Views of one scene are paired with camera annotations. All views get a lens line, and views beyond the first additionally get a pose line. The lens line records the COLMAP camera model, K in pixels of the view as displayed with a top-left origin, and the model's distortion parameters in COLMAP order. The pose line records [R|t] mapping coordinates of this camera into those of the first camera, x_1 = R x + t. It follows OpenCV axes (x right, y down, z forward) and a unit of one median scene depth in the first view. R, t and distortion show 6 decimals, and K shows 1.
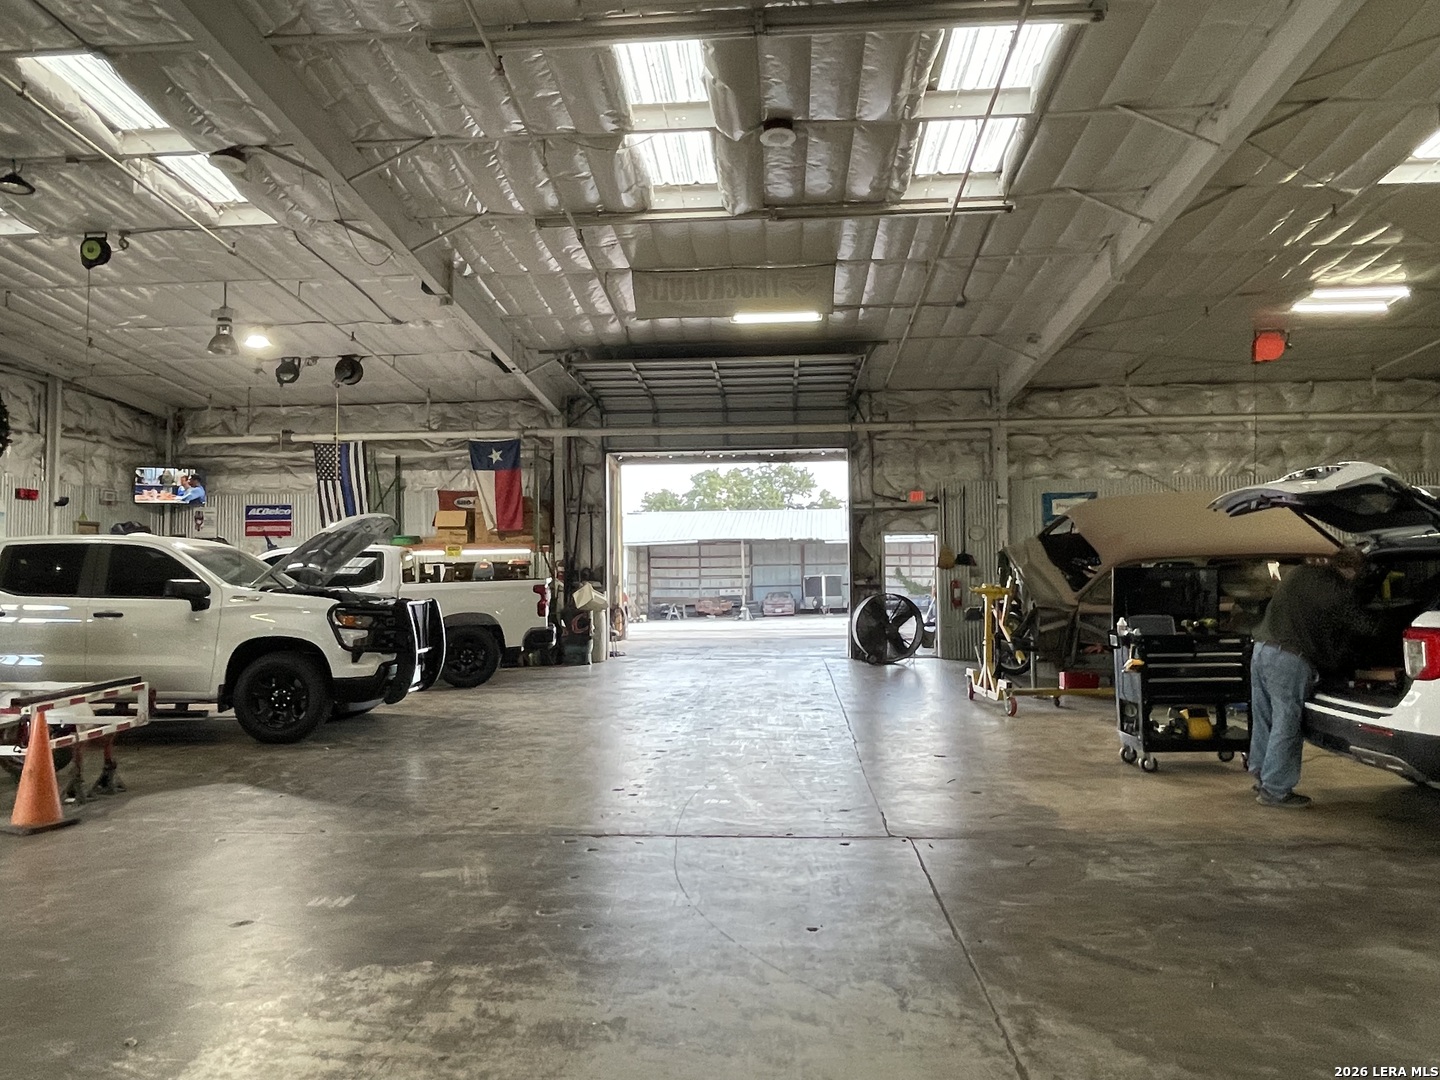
lens RADIAL K [[974.7, 0, 664.2], [0, 974.7, 519.2], [0, 0, 1]] dist [0.001953, -0.000868]
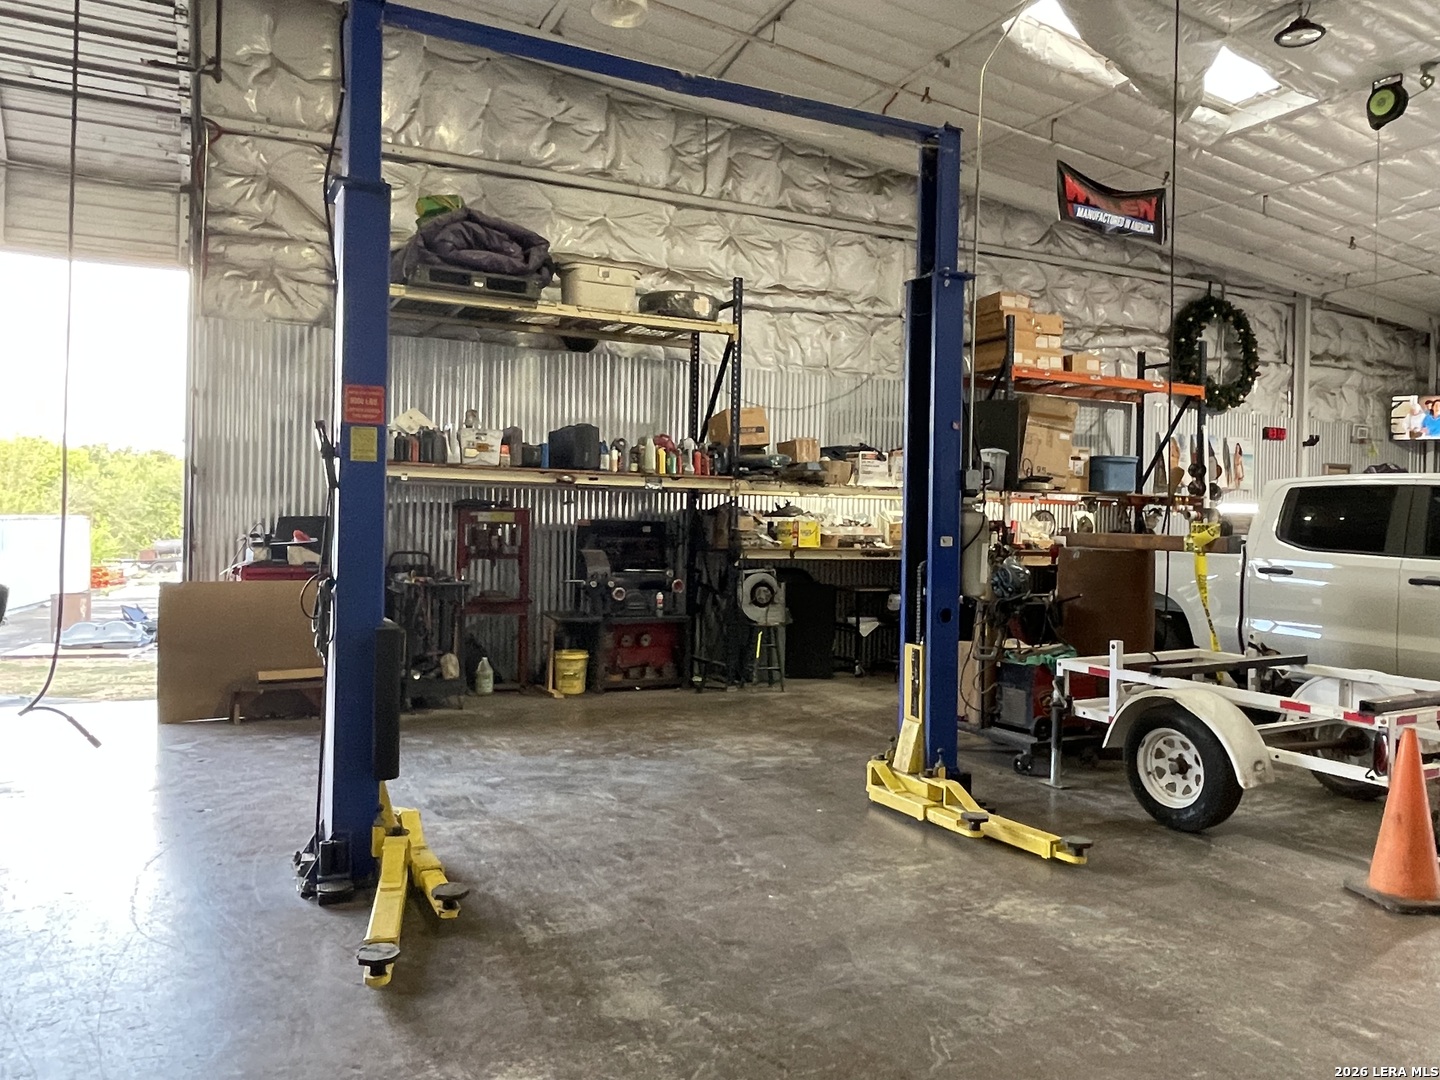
lens RADIAL K [[1009.7, 0, 720.6], [0, 1009.7, 539.3], [0, 0, 1]] dist [-0.010015, -0.019700]
pose [[0.508073, 0.035792, -0.860570, -0.115078], [0.023365, 0.998196, 0.055311, 0.007170], [0.860997, -0.048209, 0.506320, 0.097872]]
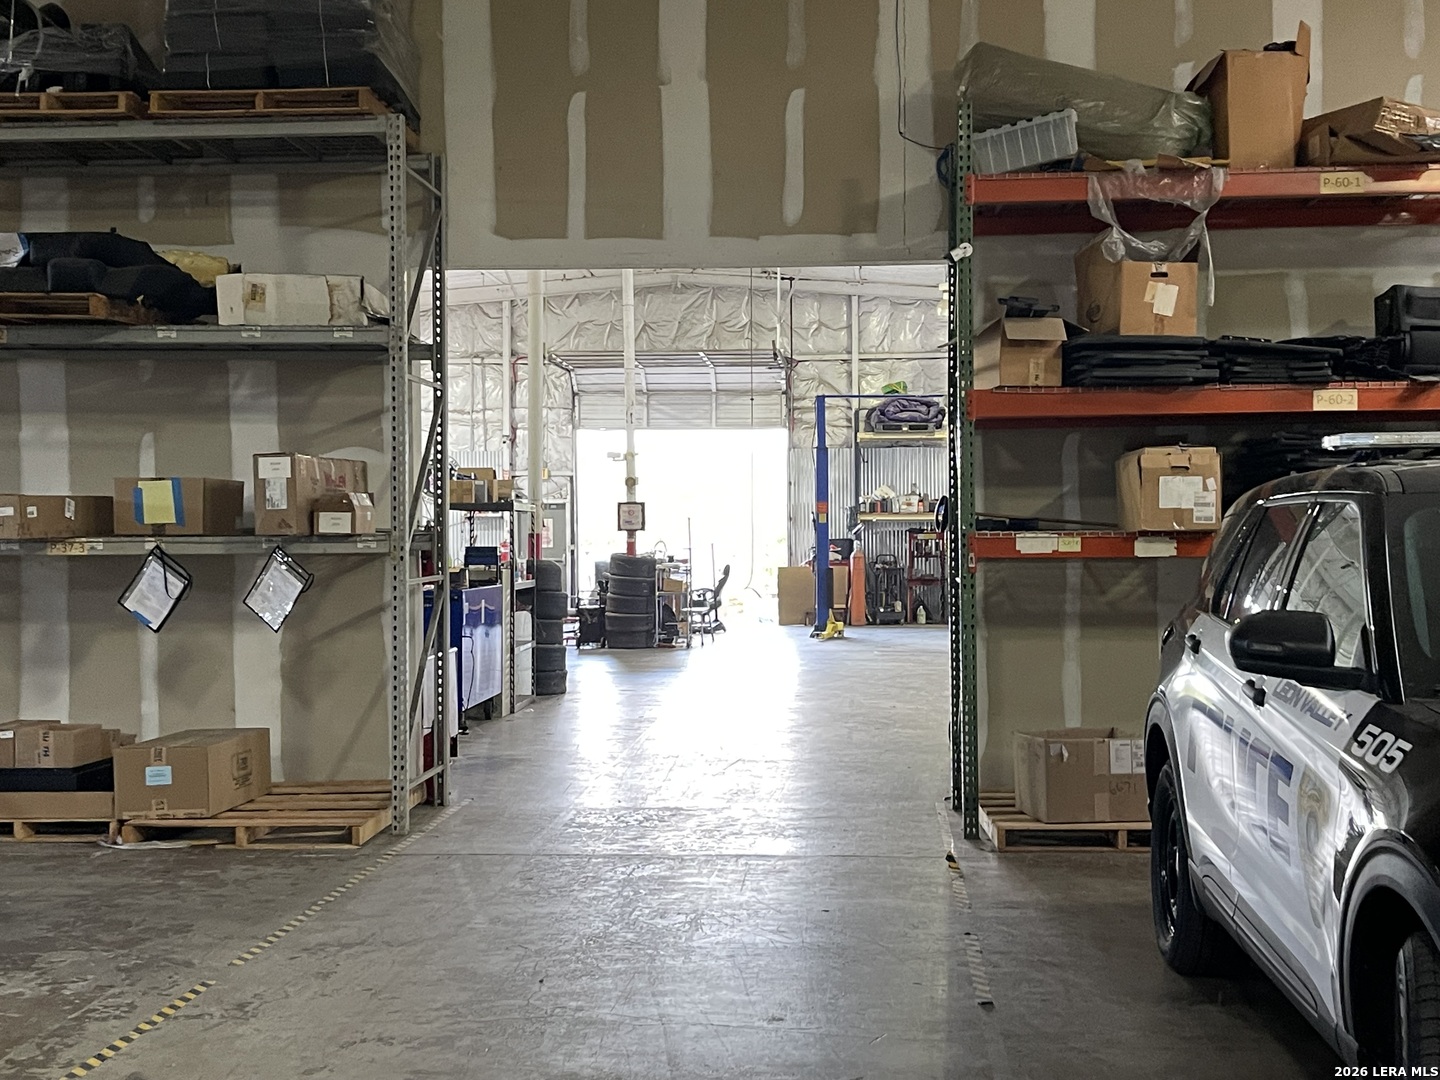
lens RADIAL K [[1878.9, 0, 722.0], [0, 1878.9, 535.5], [0, 0, 1]] dist [-0.006606, 0.000000]
pose [[-0.003092, 0.011419, -0.999930, 1.463397], [0.067072, 0.997685, 0.011186, -0.017046], [0.997743, -0.067033, -0.003851, 0.056581]]
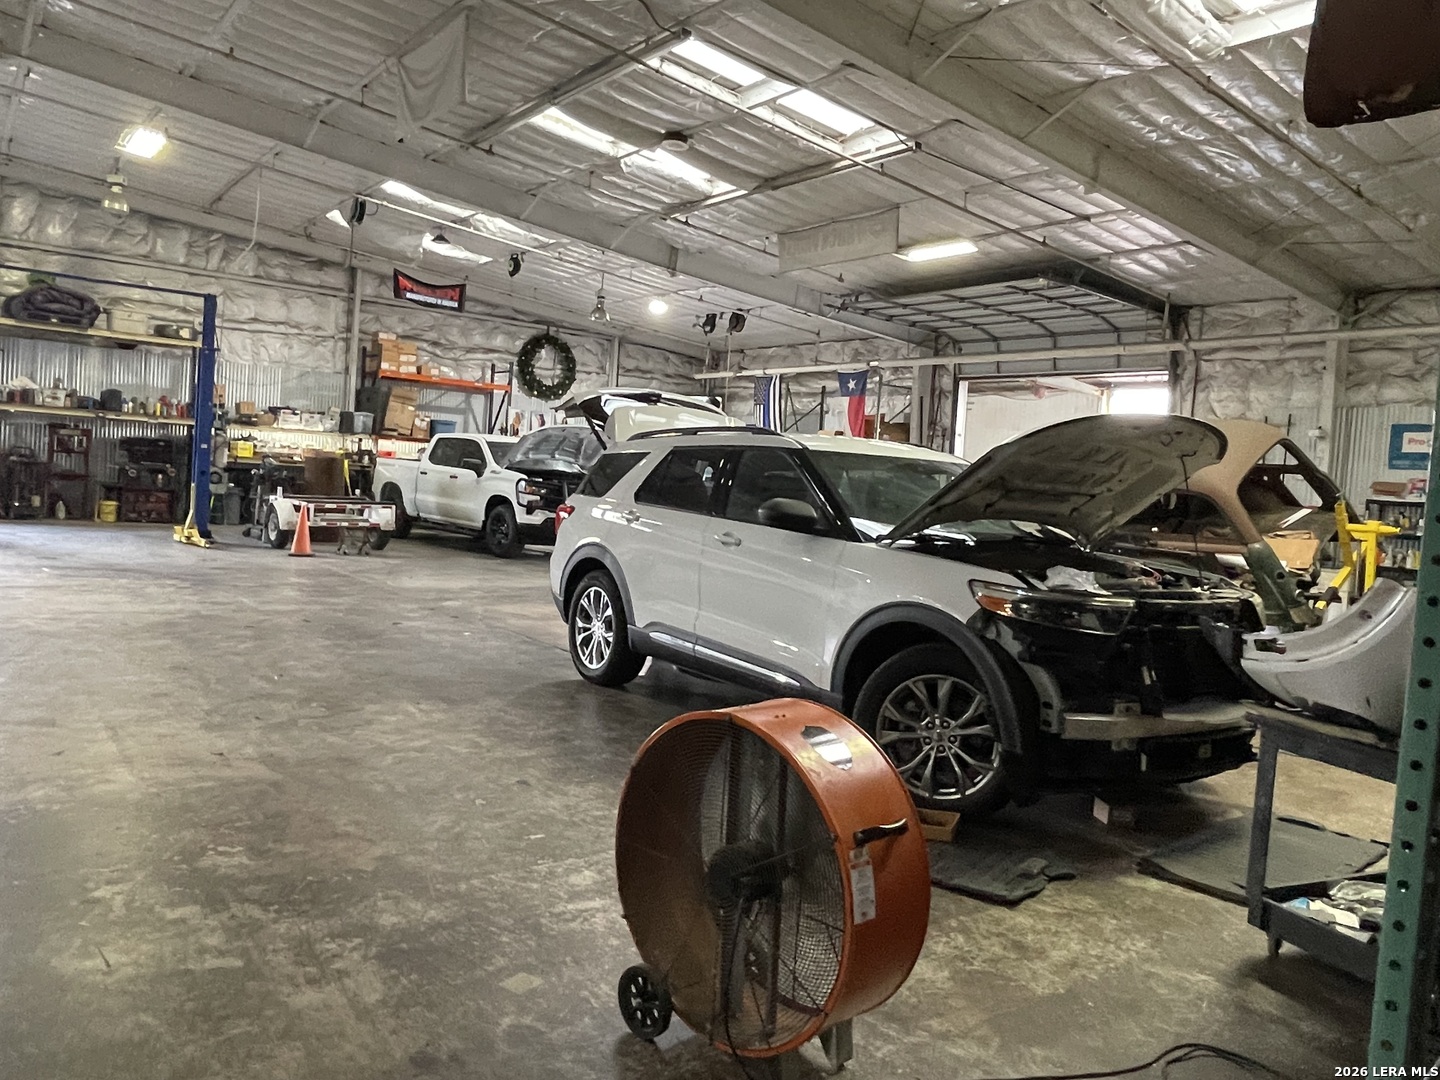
lens RADIAL K [[1009.7, 0, 722.3], [0, 1009.7, 532.8], [0, 0, 1]] dist [-0.010015, -0.019700]
pose [[0.671089, 0.094092, -0.735382, 0.679600], [-0.034789, 0.994817, 0.095540, 0.002391], [0.740560, -0.038533, 0.670884, 0.059394]]
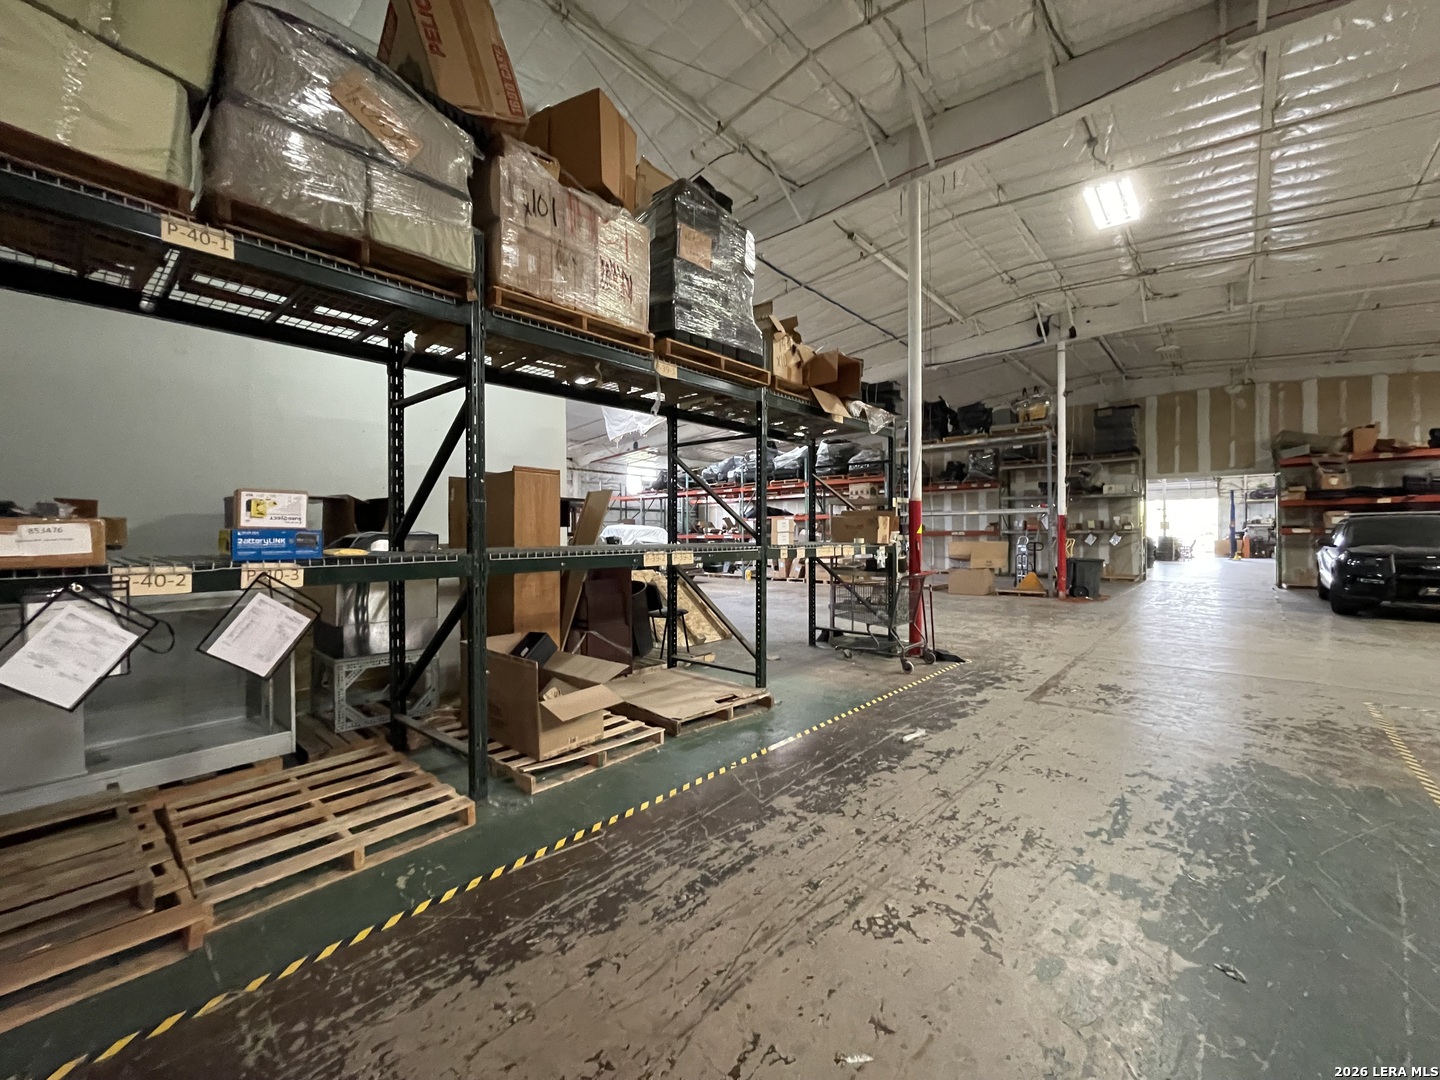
lens RADIAL K [[579.9, 0, 719.2], [0, 579.9, 534.3], [0, 0, 1]] dist [0.000621, -0.000727]
pose [[-0.617477, 0.014411, -0.786457, 2.244939], [0.061319, 0.997671, -0.029862, -0.025517], [0.784195, -0.066664, -0.616923, -0.006855]]
